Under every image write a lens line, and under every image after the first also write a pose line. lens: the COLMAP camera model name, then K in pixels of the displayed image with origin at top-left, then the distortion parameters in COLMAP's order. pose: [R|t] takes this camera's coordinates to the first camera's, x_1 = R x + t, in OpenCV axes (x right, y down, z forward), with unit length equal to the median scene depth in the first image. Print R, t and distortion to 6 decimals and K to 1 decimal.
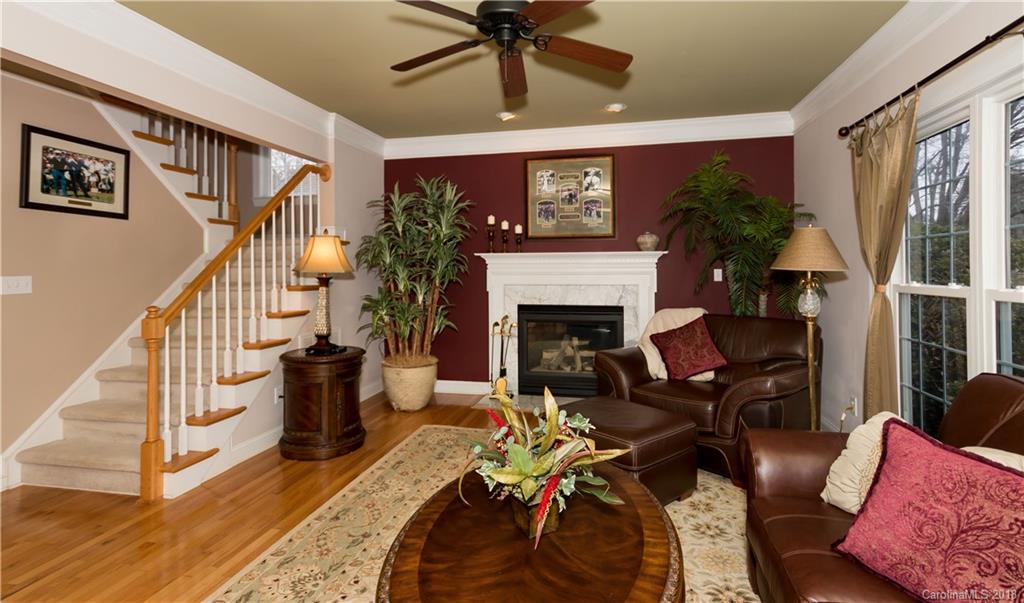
lens RADIAL K [[481.4, 0, 514.5], [0, 481.4, 267.6], [0, 0, 1]] dist [0.001142, 0.000124]
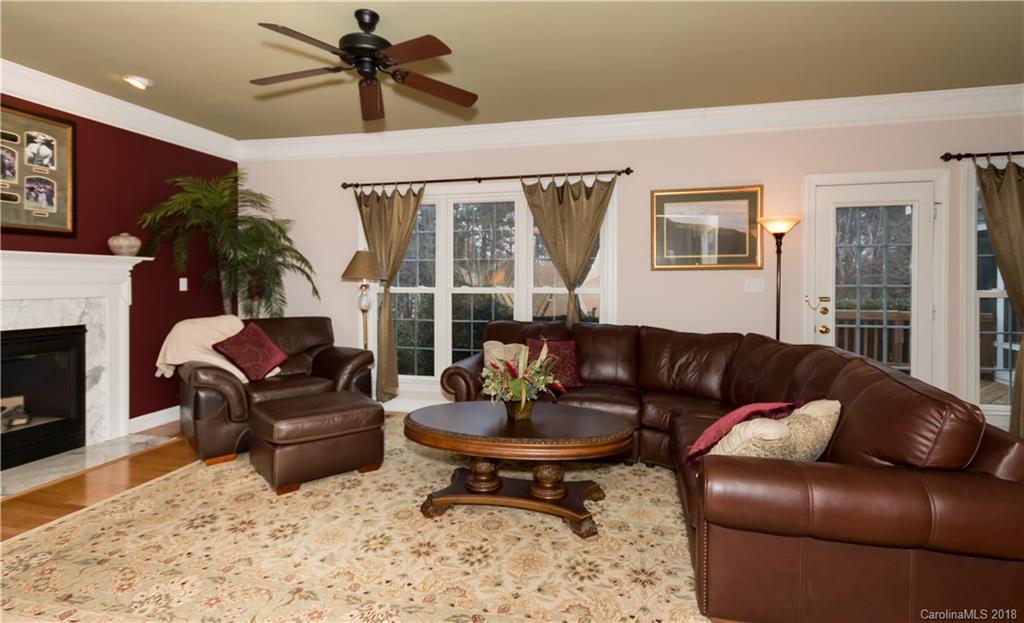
lens RADIAL K [[502.2, 0, 513.0], [0, 502.2, 284.0], [0, 0, 1]] dist [-0.000369, -0.000145]
pose [[0.023287, 0.001708, 0.999727, -0.581547], [-0.004008, 0.999991, -0.001615, 0.012889], [-0.999721, -0.003970, 0.023294, 0.303285]]
